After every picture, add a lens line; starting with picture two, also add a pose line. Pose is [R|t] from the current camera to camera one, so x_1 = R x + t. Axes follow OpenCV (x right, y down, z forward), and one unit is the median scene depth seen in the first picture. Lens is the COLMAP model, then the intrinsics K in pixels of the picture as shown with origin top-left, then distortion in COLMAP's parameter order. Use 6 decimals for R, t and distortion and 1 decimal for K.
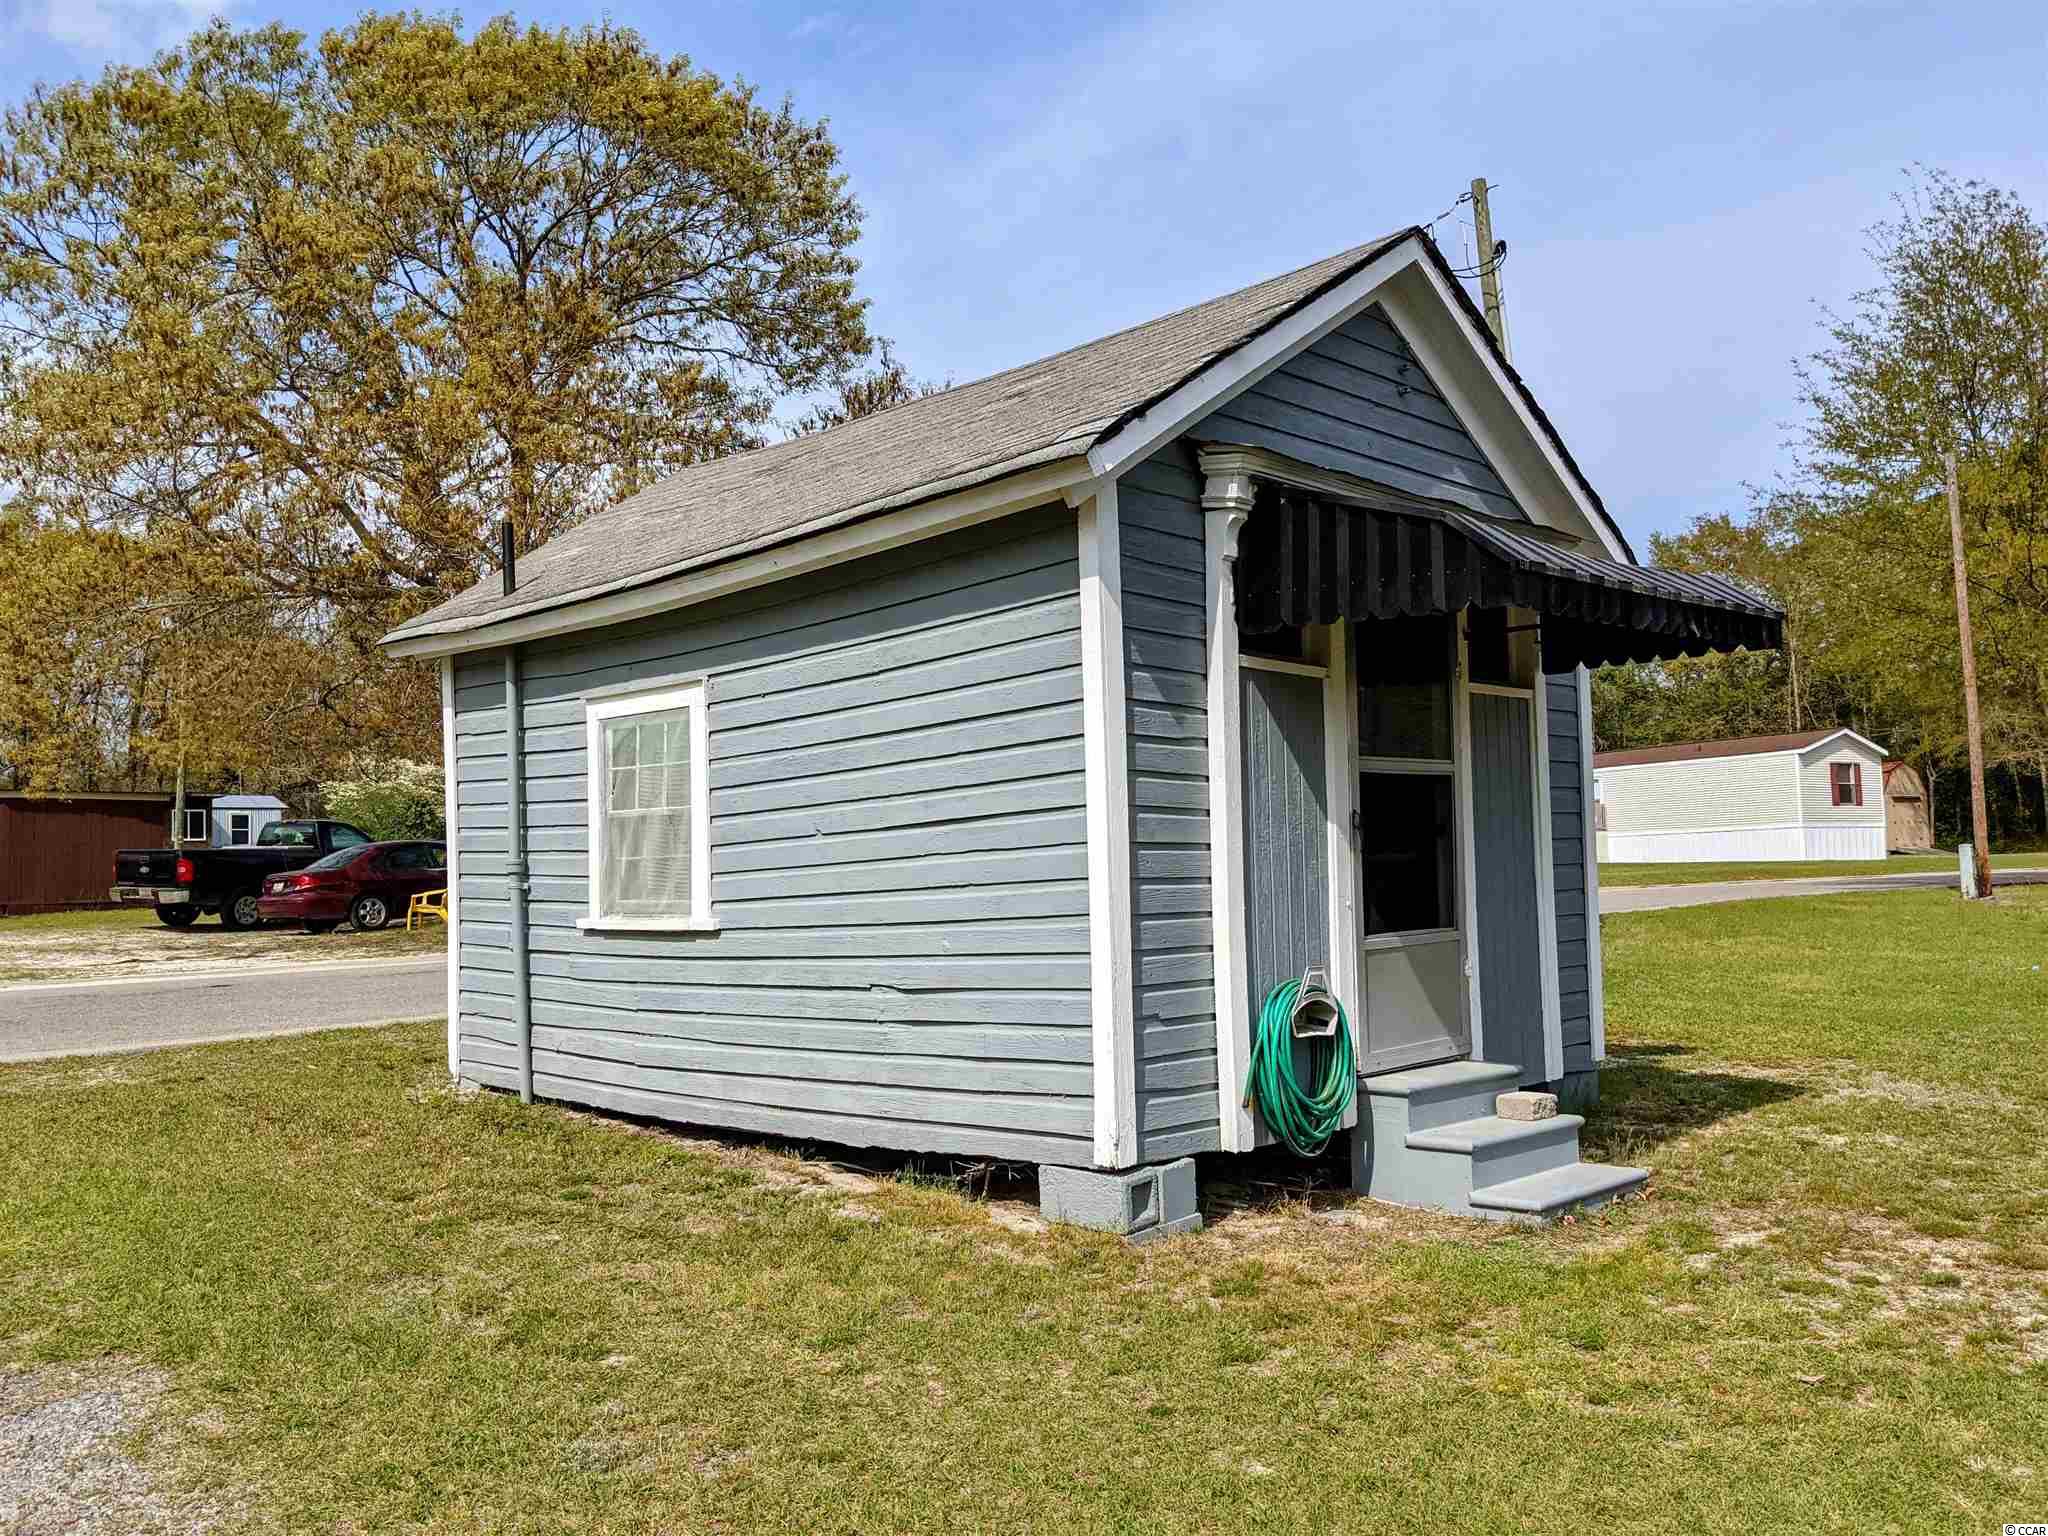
lens RADIAL K [[1608.9, 0, 1025.2], [0, 1608.9, 769.3], [0, 0, 1]] dist [0.047077, -0.057852]
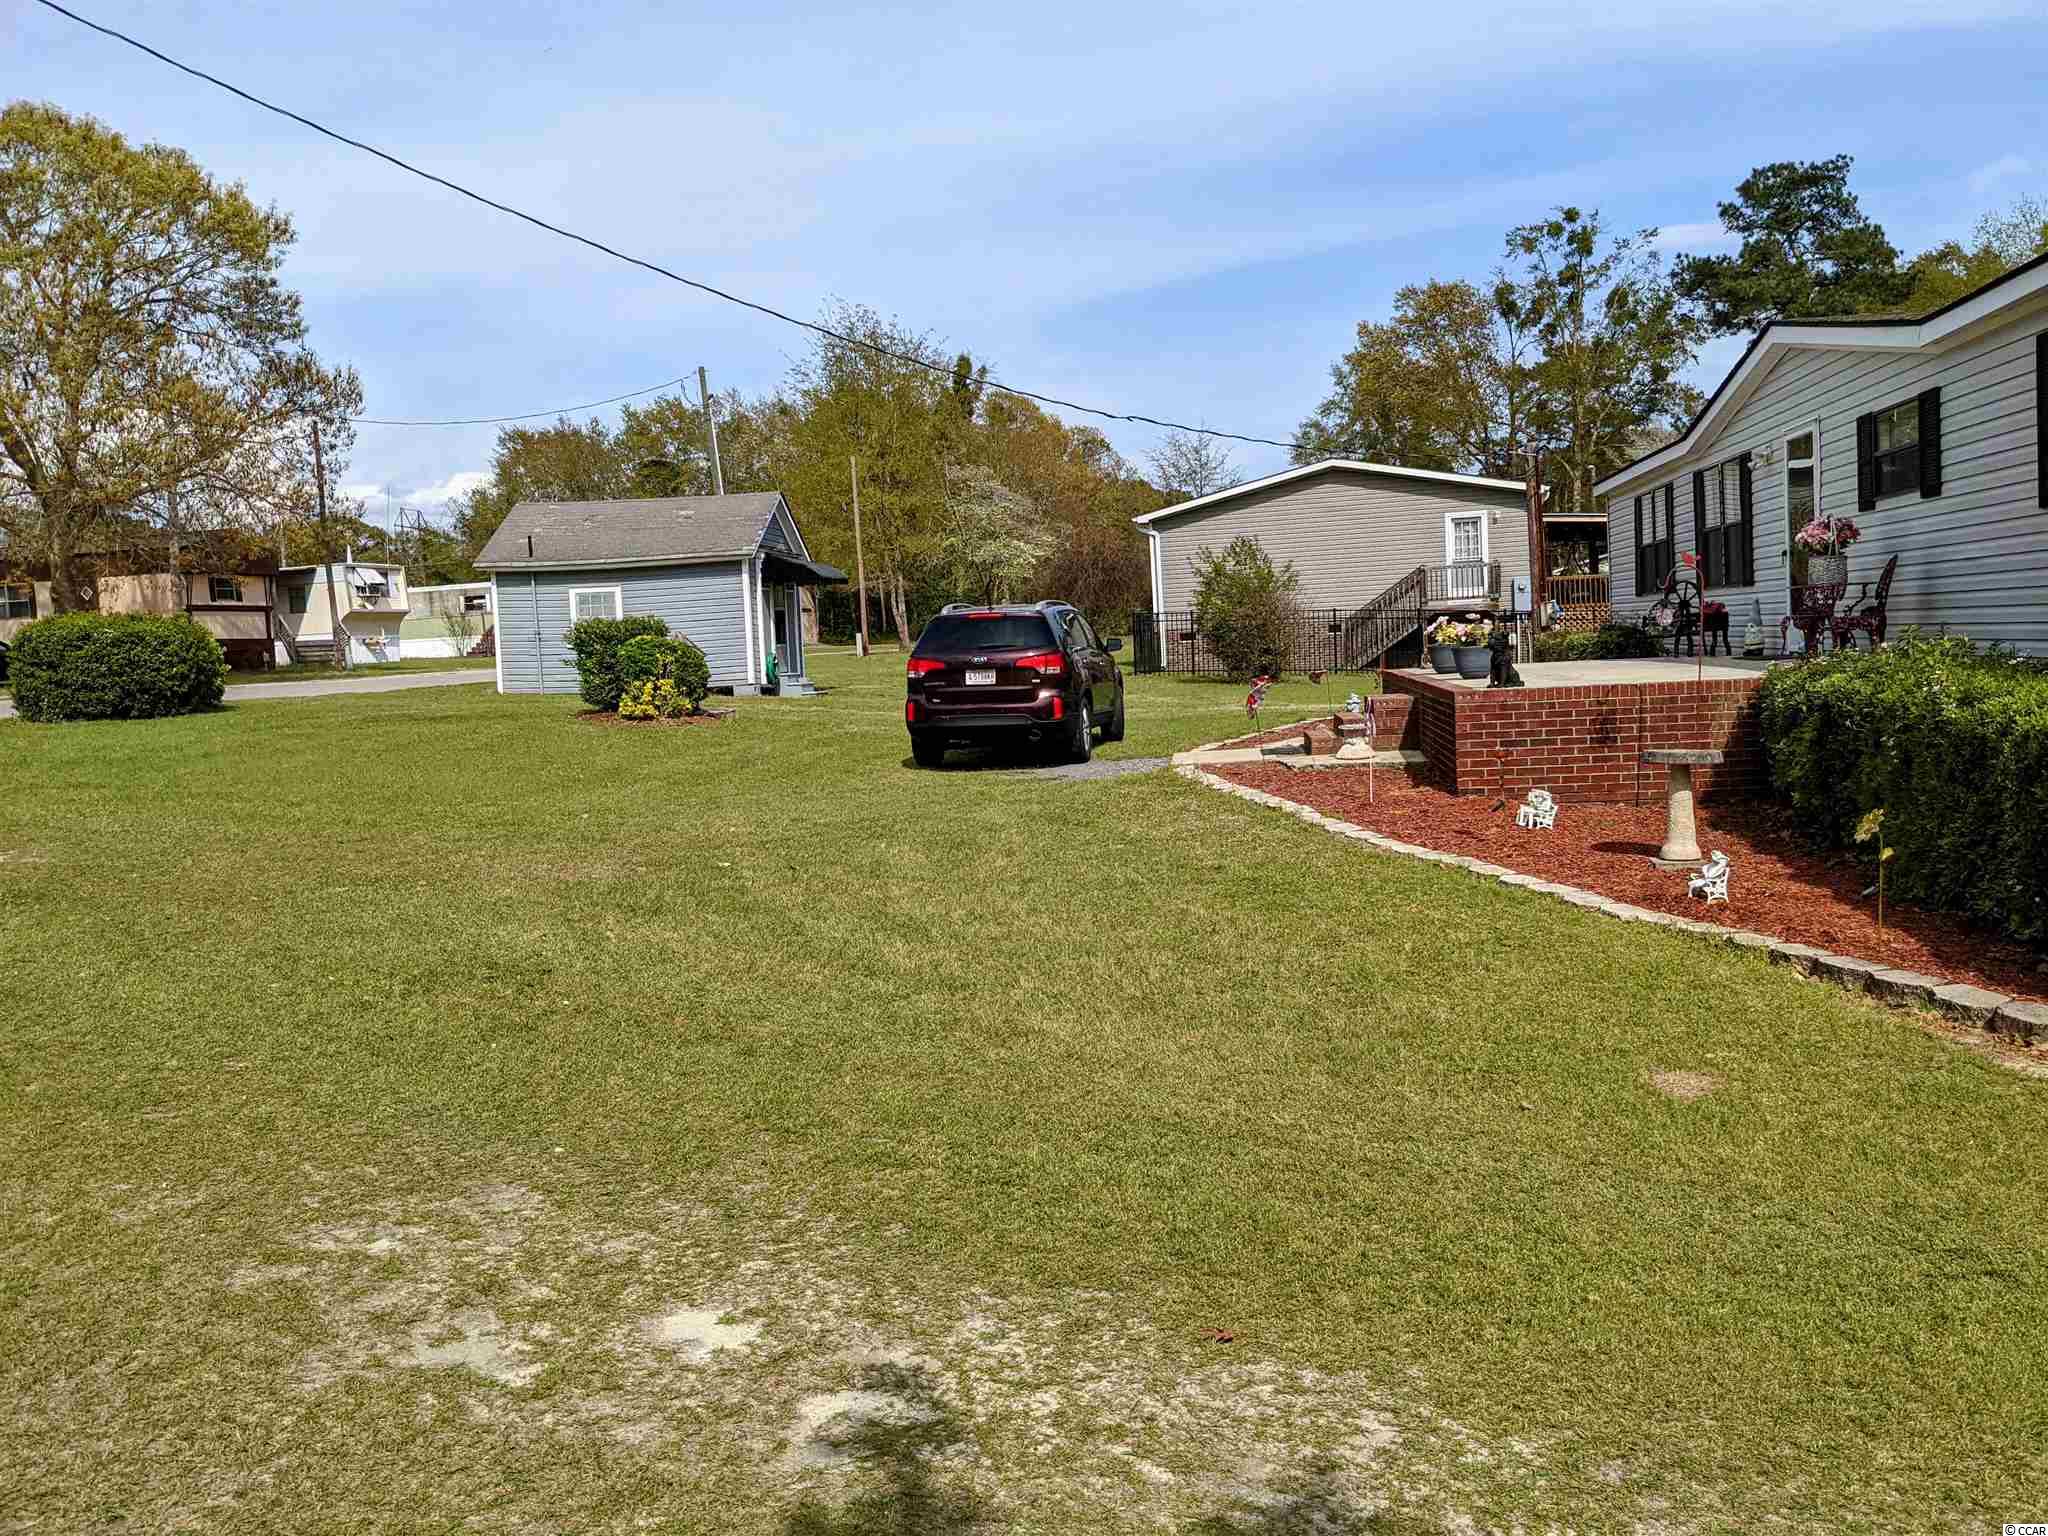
lens RADIAL K [[1608.9, 0, 1023.7], [0, 1608.9, 762.6], [0, 0, 1]] dist [0.047077, -0.057852]
pose [[0.802909, -0.052685, 0.593769, -1.942527], [-0.017937, 0.993500, 0.112407, -0.091949], [-0.595832, -0.100903, 0.796745, -3.085143]]
